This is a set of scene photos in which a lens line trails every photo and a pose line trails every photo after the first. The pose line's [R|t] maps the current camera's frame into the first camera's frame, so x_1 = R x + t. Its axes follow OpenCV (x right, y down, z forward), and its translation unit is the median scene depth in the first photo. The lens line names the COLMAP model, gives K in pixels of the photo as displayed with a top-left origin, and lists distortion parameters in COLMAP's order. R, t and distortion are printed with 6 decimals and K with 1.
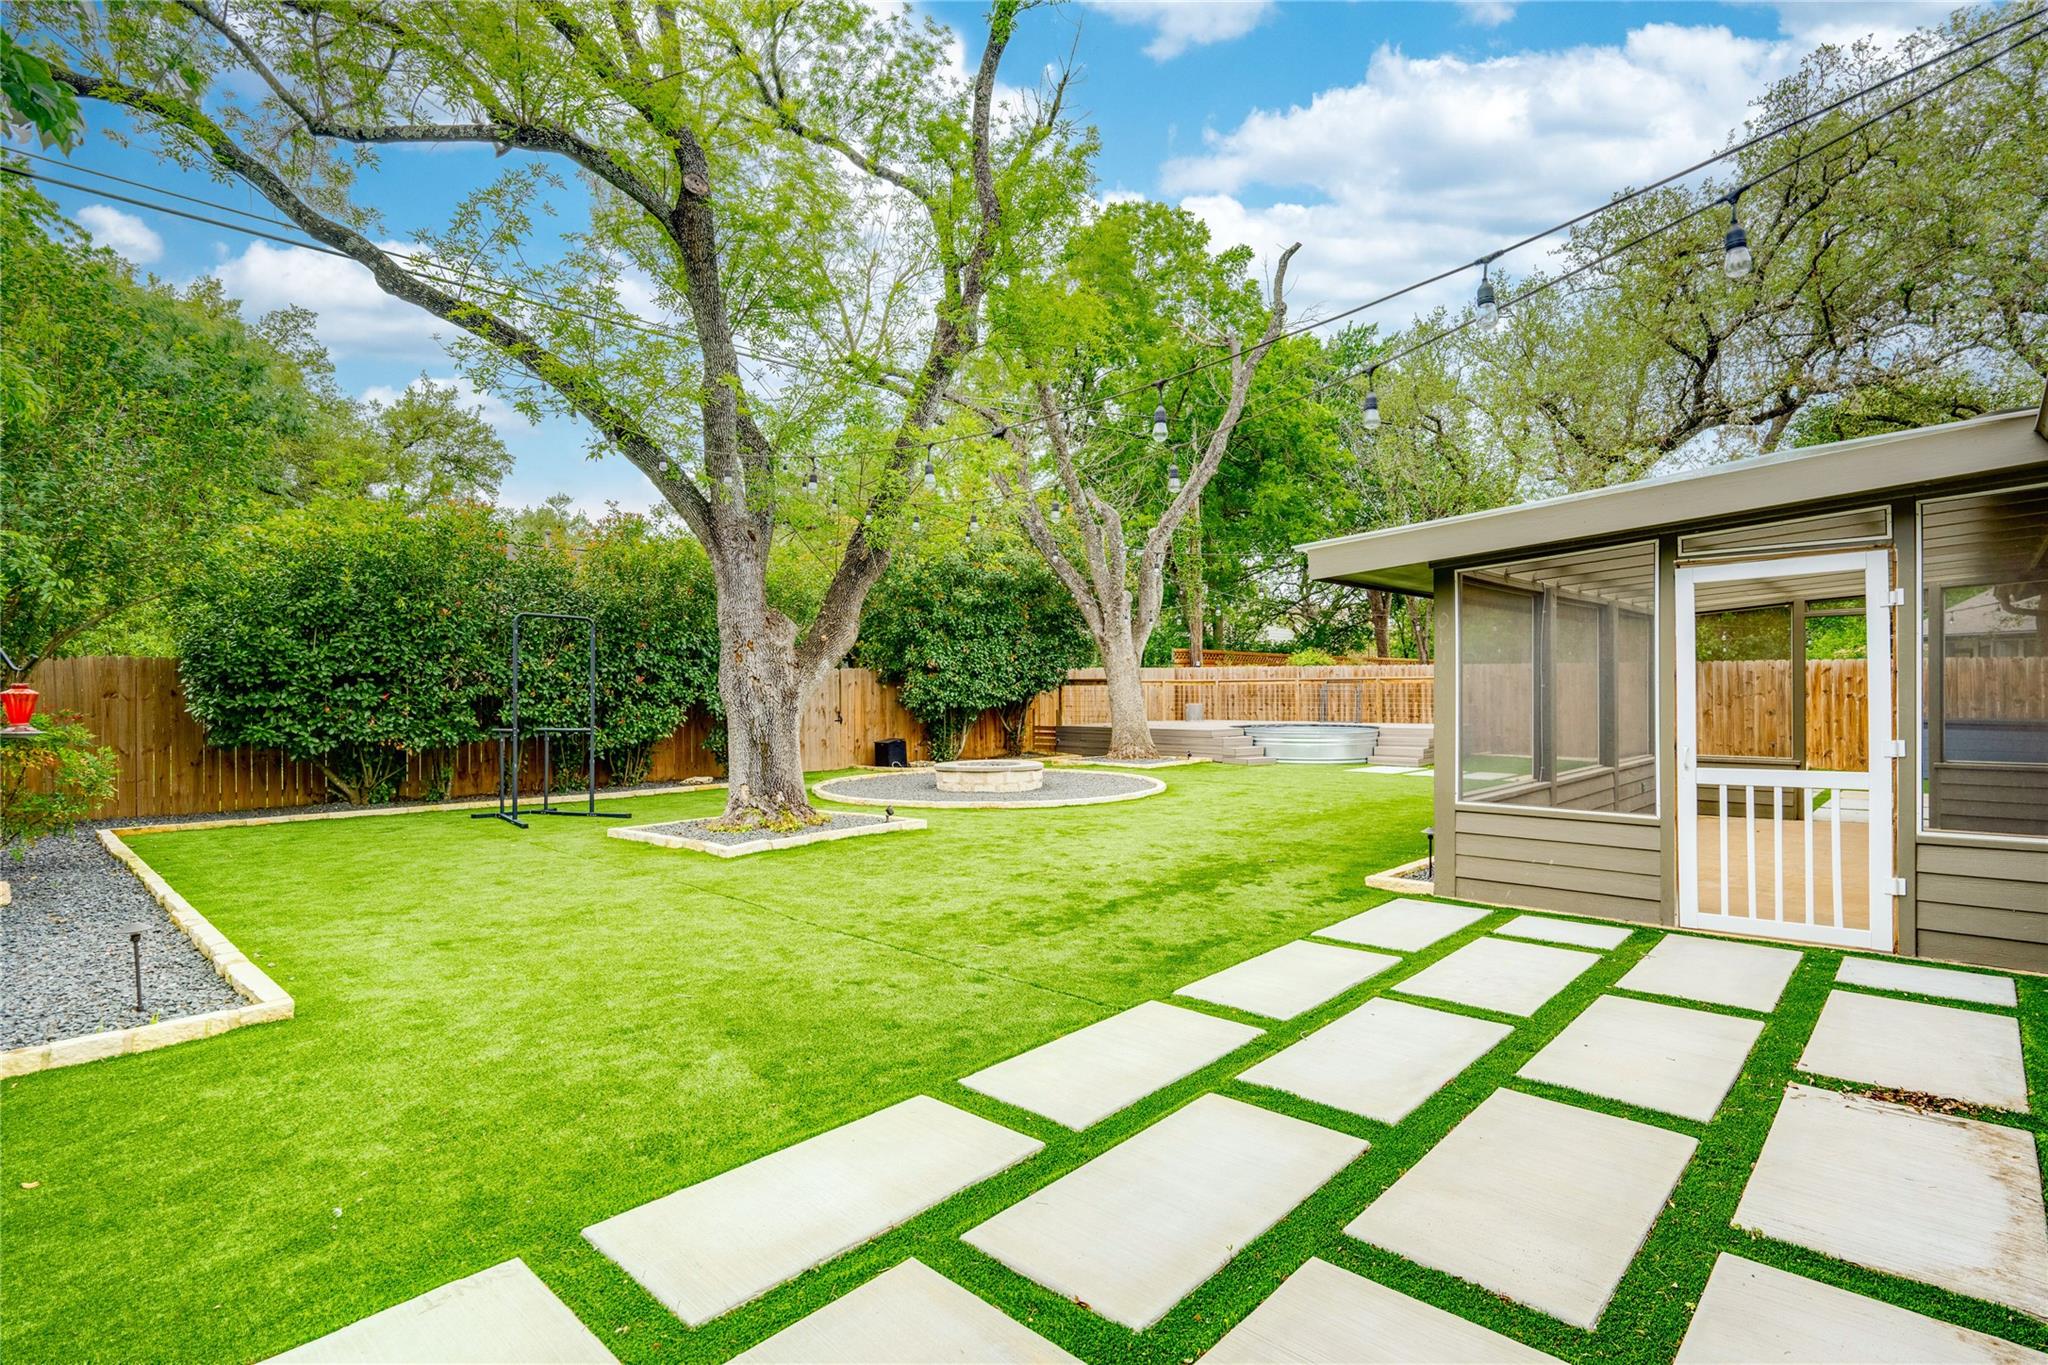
lens RADIAL K [[1013.3, 0, 1016.3], [0, 1013.3, 682.0], [0, 0, 1]] dist [0.002056, -0.000031]
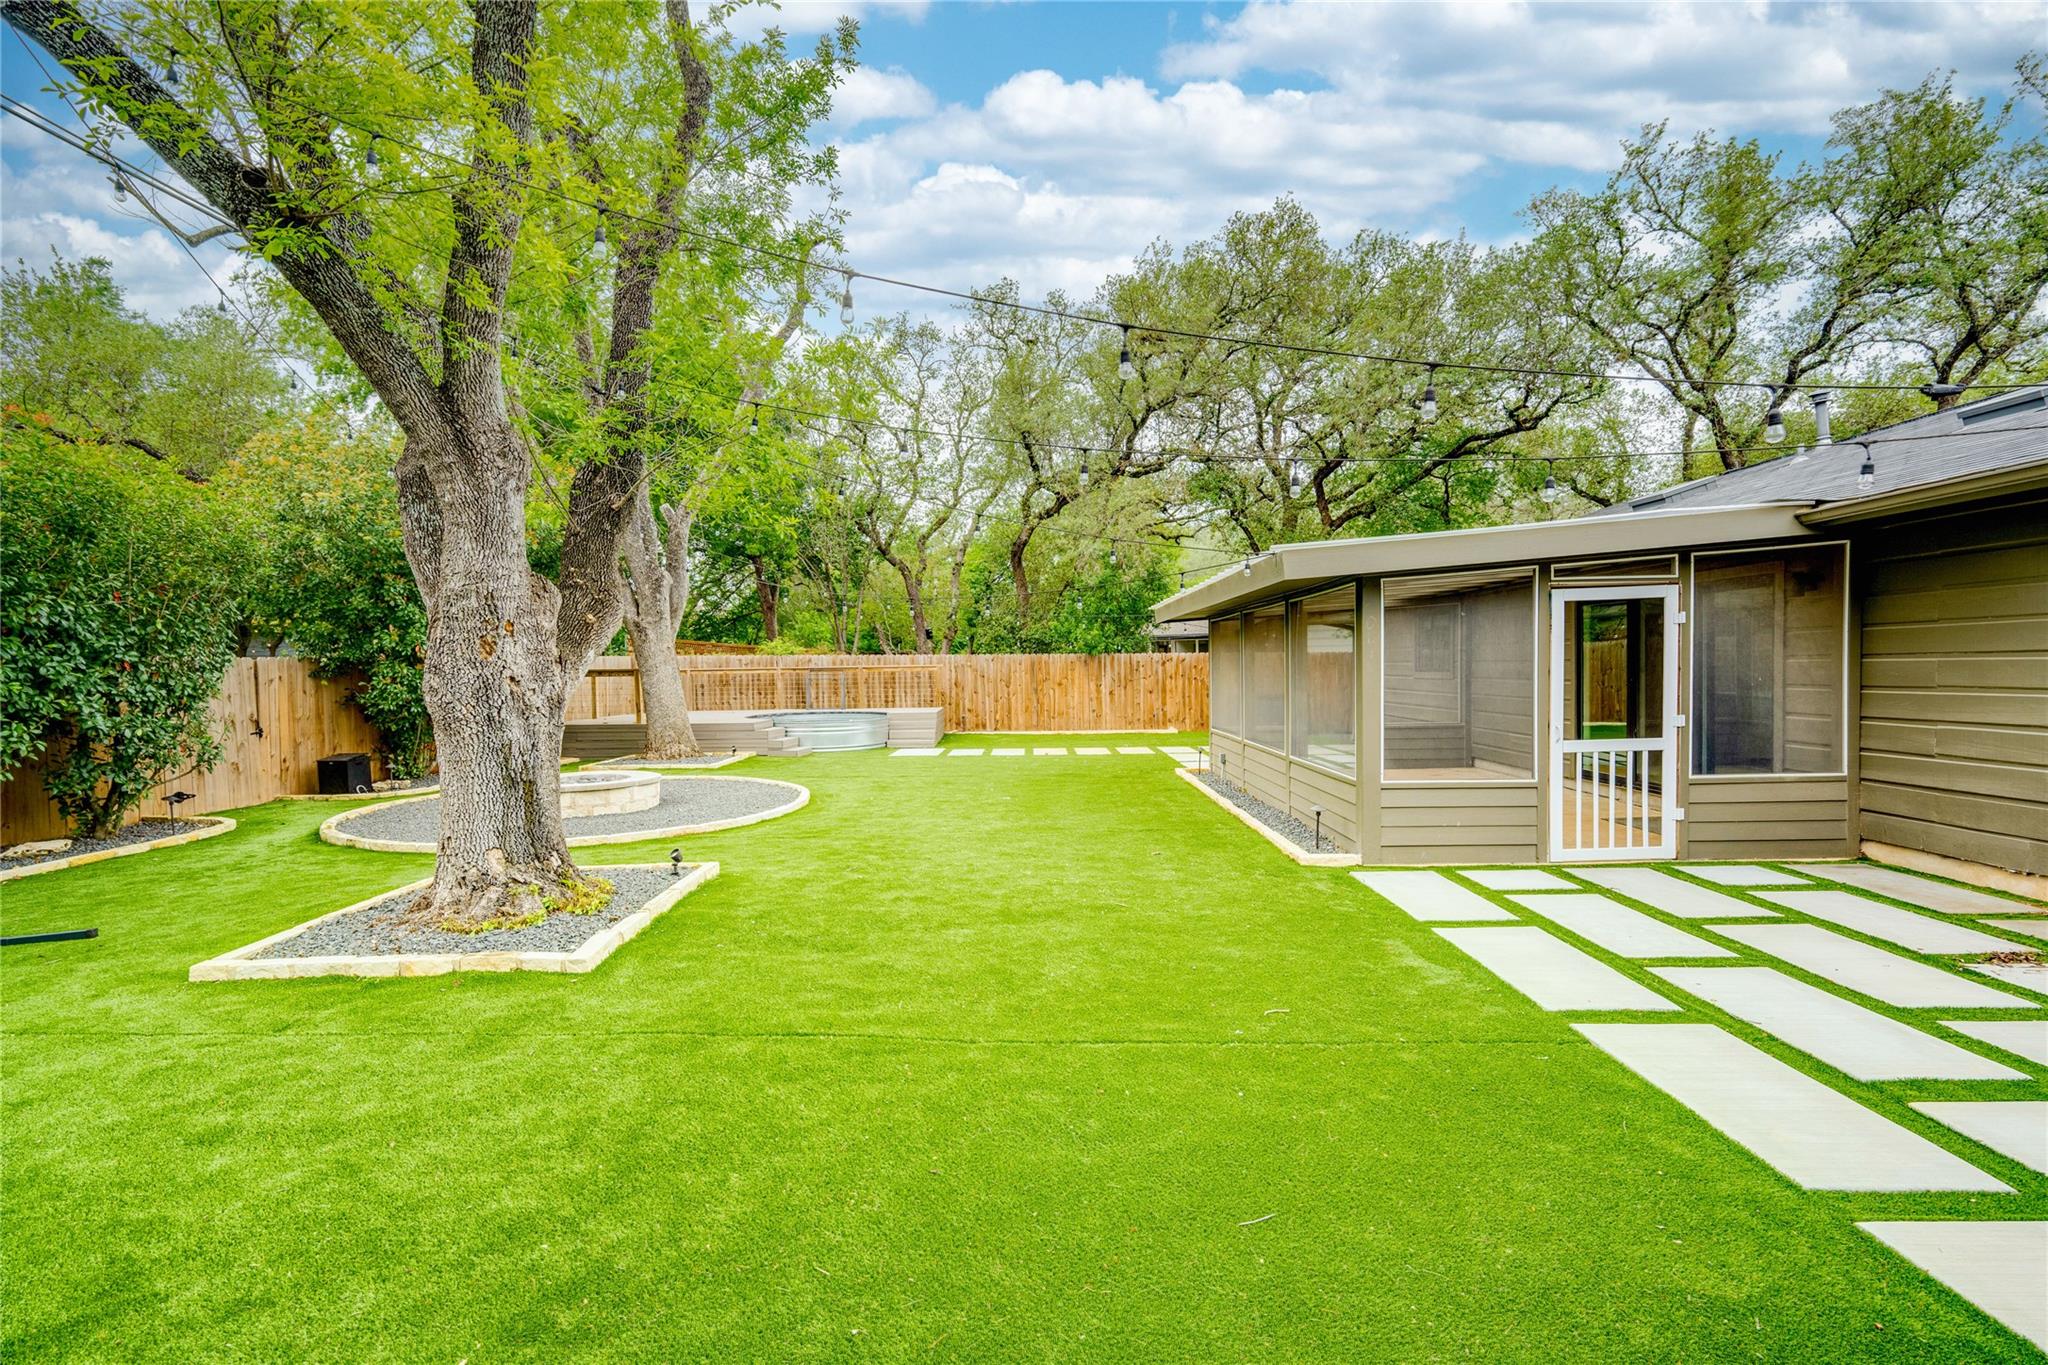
lens RADIAL K [[934.3, 0, 1019.8], [0, 934.3, 693.9], [0, 0, 1]] dist [-0.002334, 0.000612]
pose [[0.742180, -0.024560, 0.669751, -0.327515], [0.005006, 0.999504, 0.031105, -0.008994], [-0.670182, -0.019732, 0.741934, 0.280325]]
